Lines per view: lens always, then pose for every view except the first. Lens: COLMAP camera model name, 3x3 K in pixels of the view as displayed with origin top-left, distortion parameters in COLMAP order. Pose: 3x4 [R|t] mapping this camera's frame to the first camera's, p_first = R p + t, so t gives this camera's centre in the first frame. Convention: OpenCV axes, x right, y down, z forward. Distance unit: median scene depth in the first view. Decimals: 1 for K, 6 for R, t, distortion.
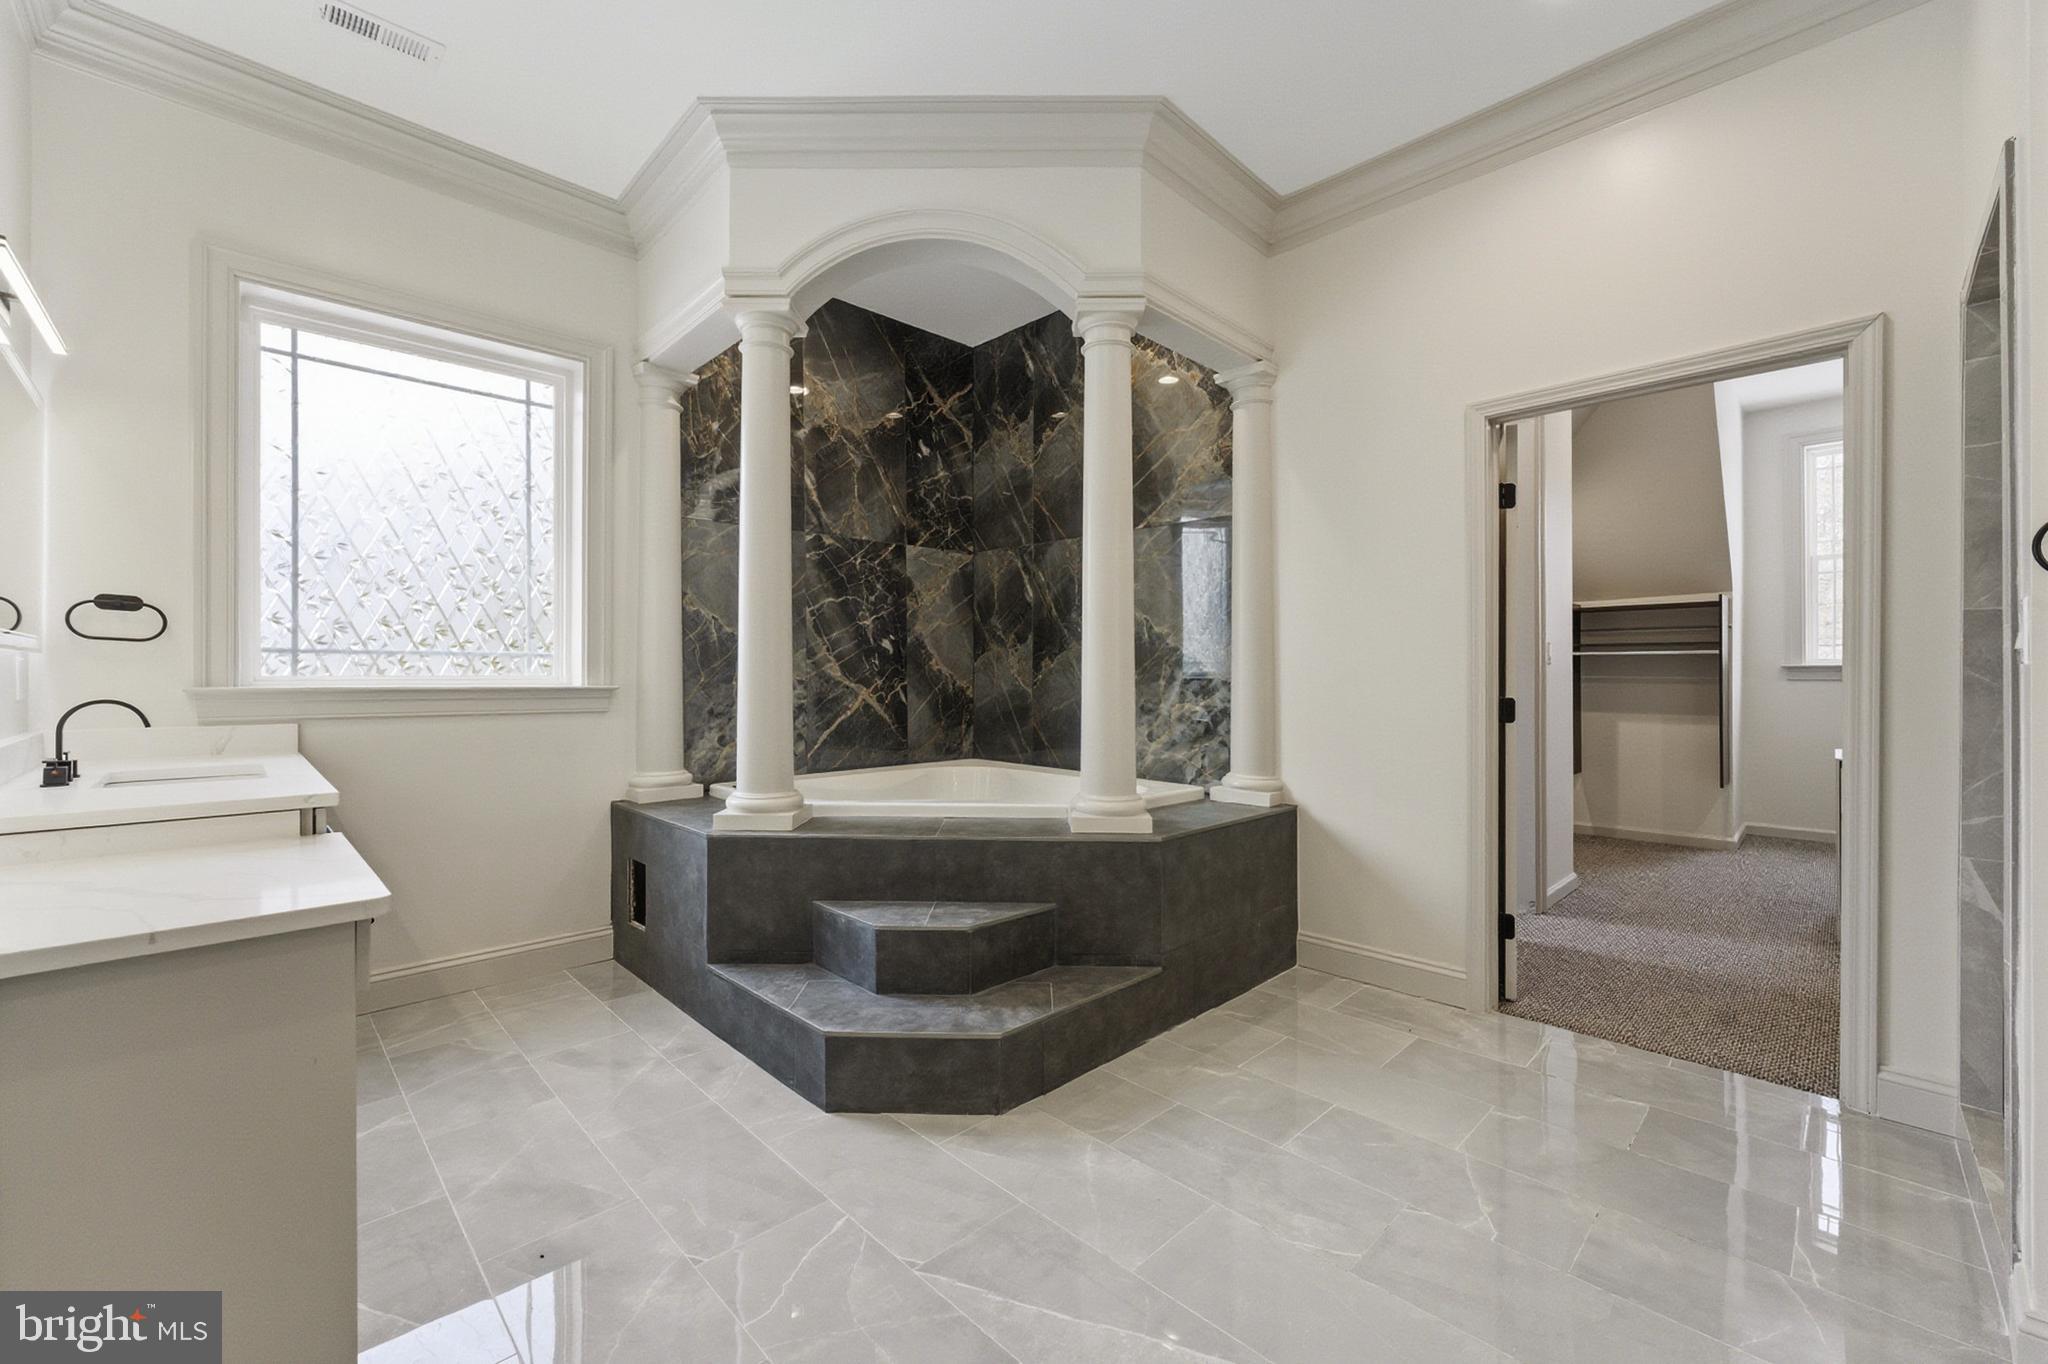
lens RADIAL K [[821.7, 0, 1024.1], [0, 821.7, 676.2], [0, 0, 1]] dist [-0.005276, 0.001055]
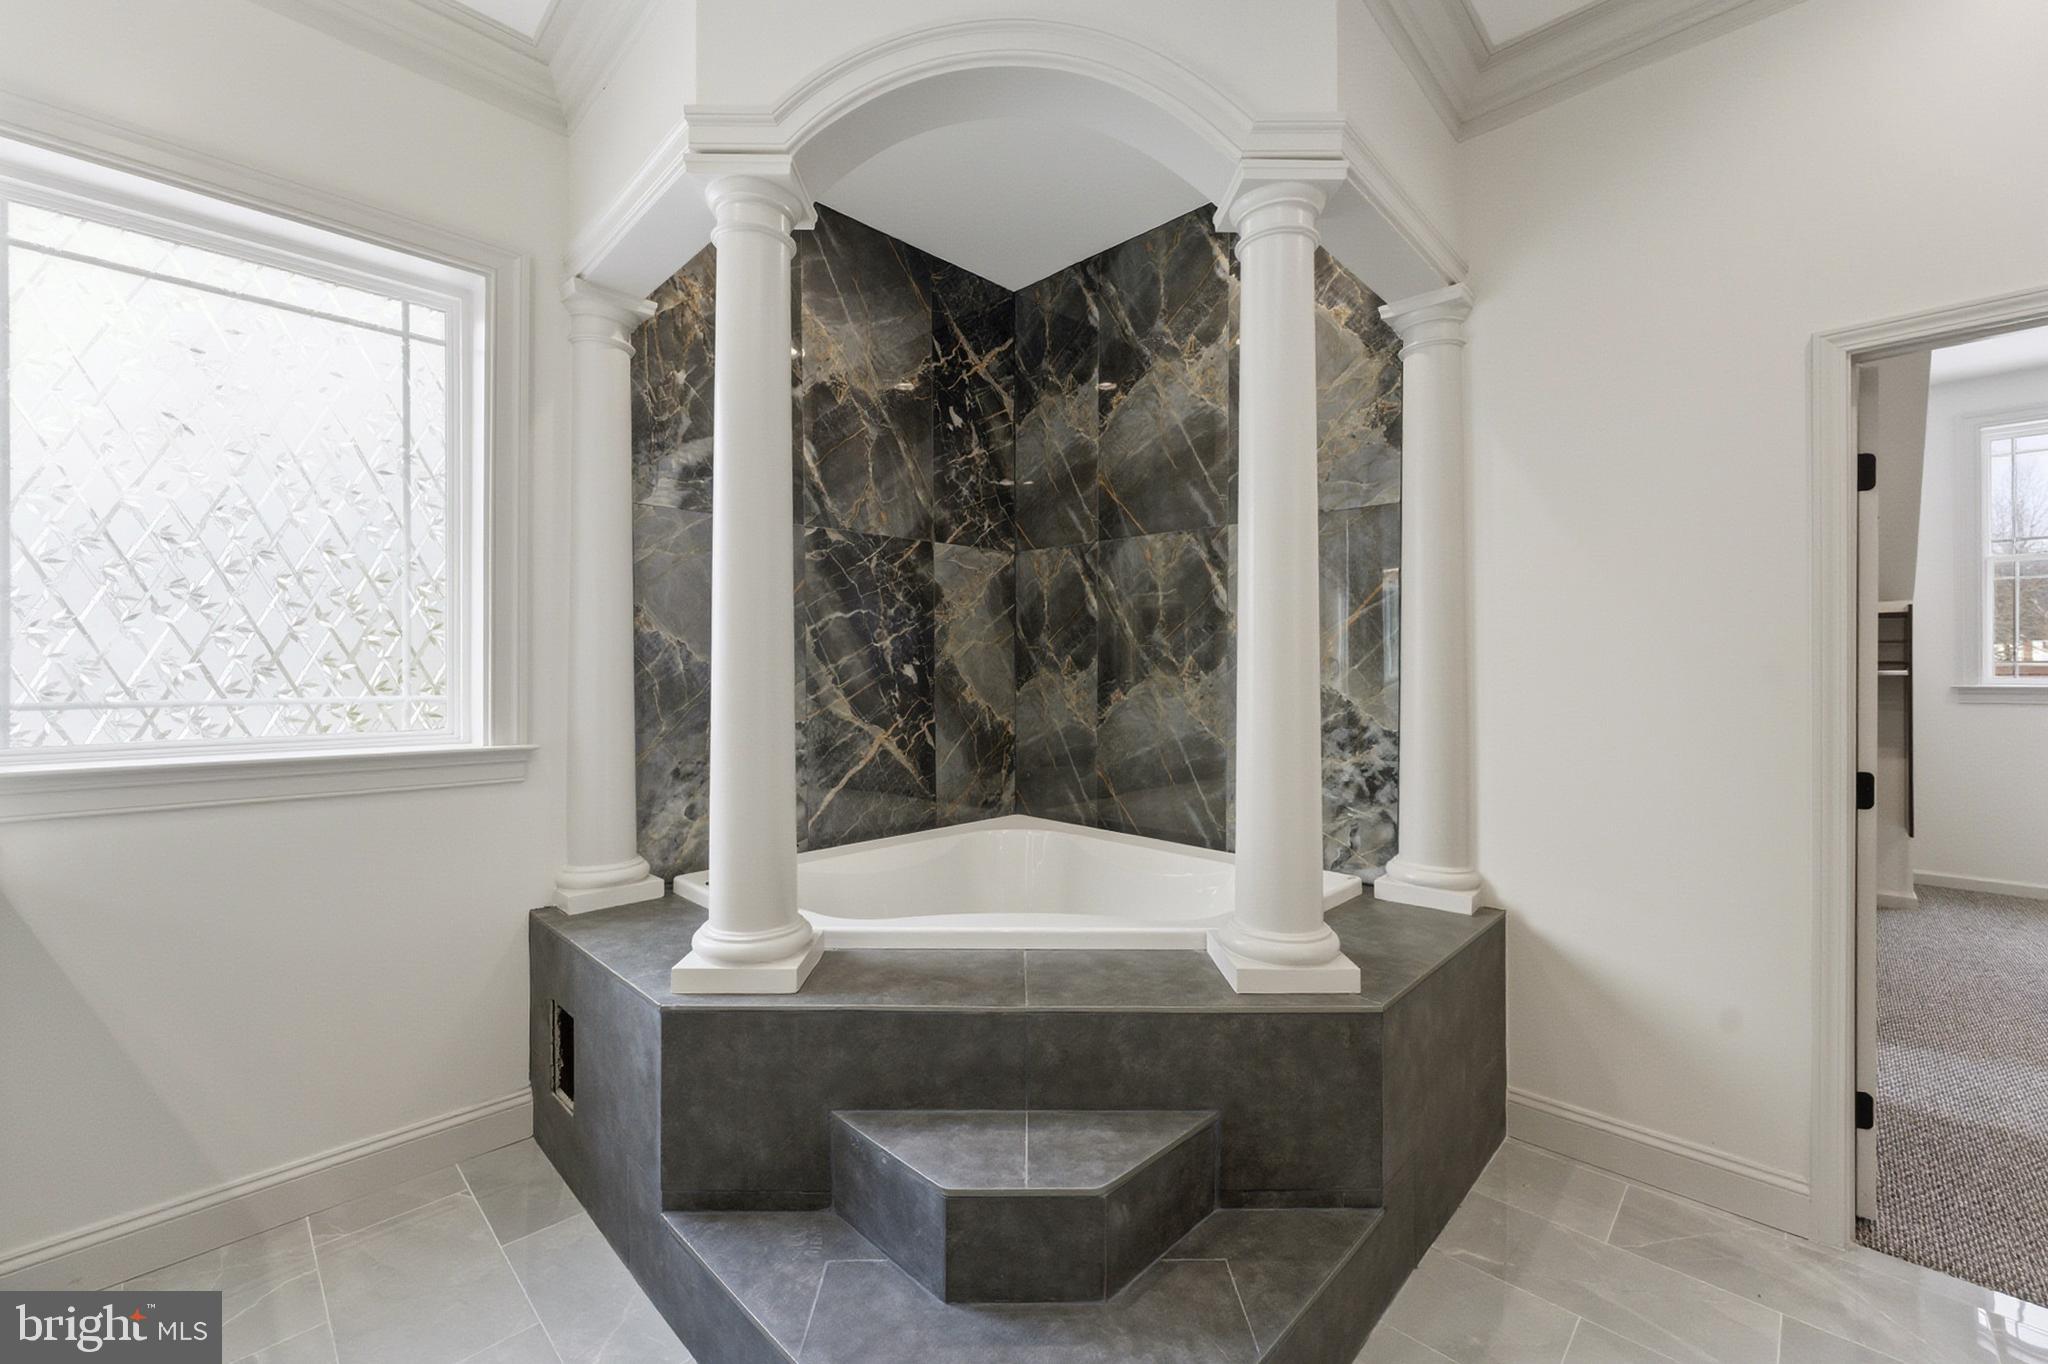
lens RADIAL K [[821.7, 0, 1024.2], [0, 821.7, 673.2], [0, 0, 1]] dist [-0.005276, 0.001055]
pose [[0.999787, -0.001195, 0.020612, -0.100398], [0.001184, 0.999999, 0.000558, -0.049588], [-0.020612, -0.000533, 0.999787, 0.304403]]
